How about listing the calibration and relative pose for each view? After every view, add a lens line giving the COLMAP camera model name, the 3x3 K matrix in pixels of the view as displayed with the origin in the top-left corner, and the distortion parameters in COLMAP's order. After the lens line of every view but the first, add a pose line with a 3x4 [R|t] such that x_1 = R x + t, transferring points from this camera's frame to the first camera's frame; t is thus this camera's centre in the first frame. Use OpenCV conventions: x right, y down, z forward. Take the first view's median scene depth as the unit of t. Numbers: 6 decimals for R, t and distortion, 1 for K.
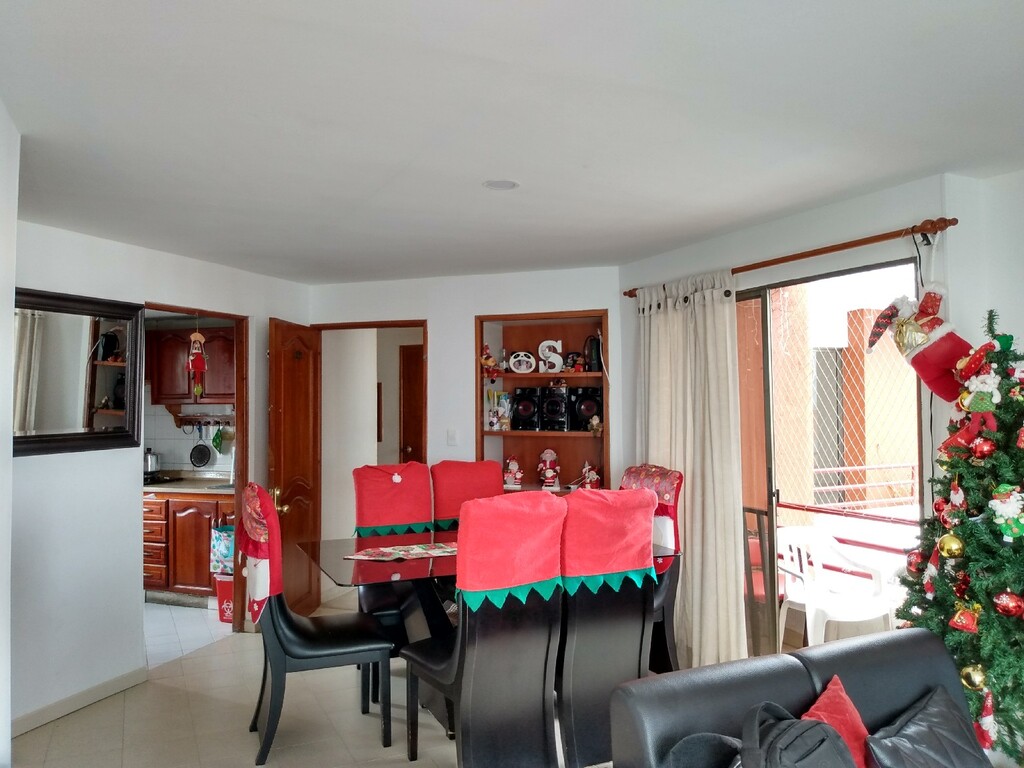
lens RADIAL K [[790.1, 0, 512.0], [0, 790.1, 384.0], [0, 0, 1]] dist [0.024775, -0.059490]
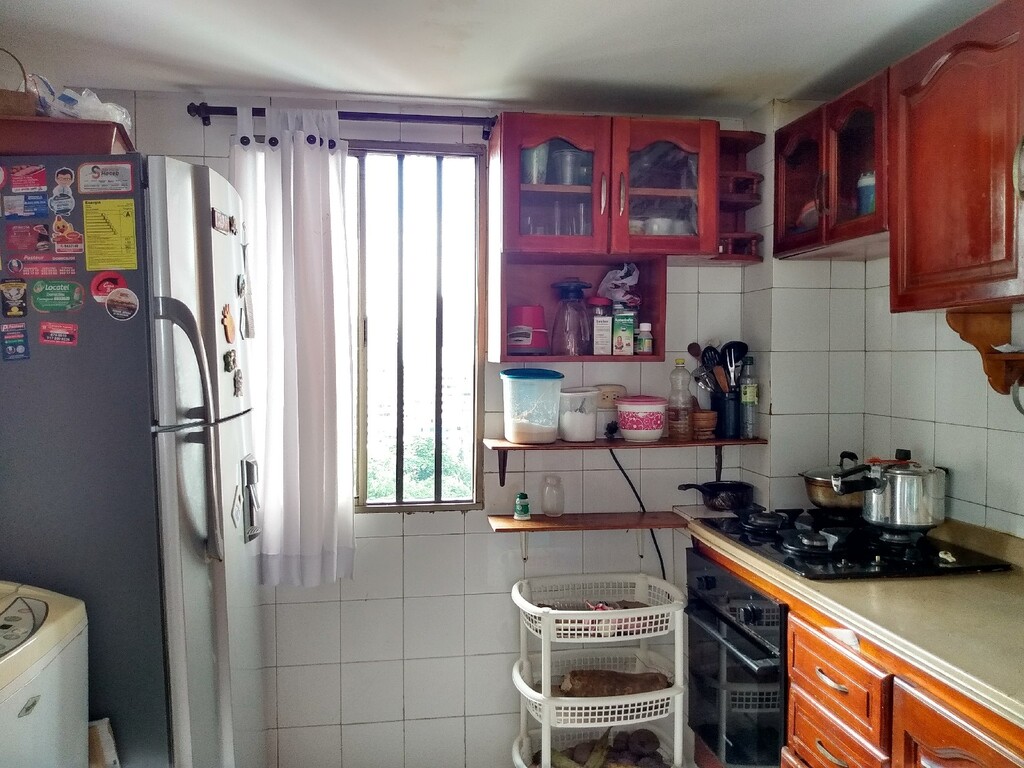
lens RADIAL K [[790.1, 0, 512.0], [0, 790.1, 384.0], [0, 0, 1]] dist [0.024775, -0.059490]
pose [[0.443903, 0.040436, -0.895162, -0.241504], [0.023866, 0.998093, 0.056920, 0.031897], [0.895757, -0.046631, 0.442091, 0.716831]]
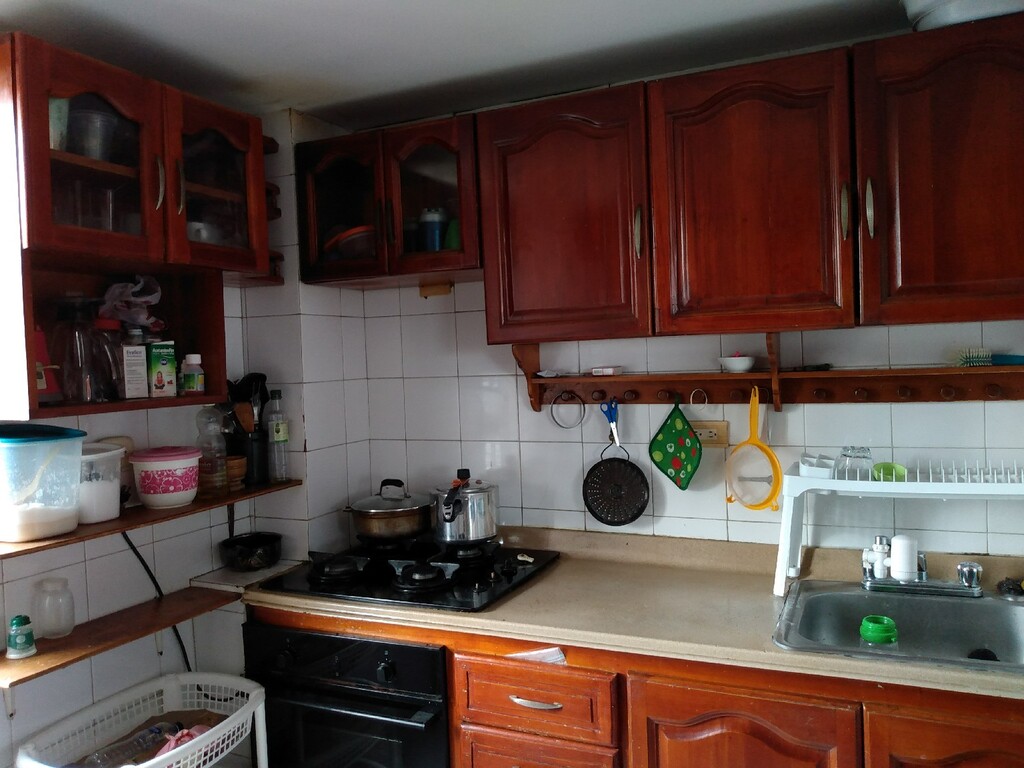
lens RADIAL K [[767.4, 0, 512.0], [0, 767.4, 384.0], [0, 0, 1]] dist [0.058896, -0.177587]
pose [[0.994103, -0.021723, -0.106240, -0.400527], [0.028597, 0.997565, 0.063605, 0.022232], [0.104599, -0.066268, 0.992304, 0.669512]]
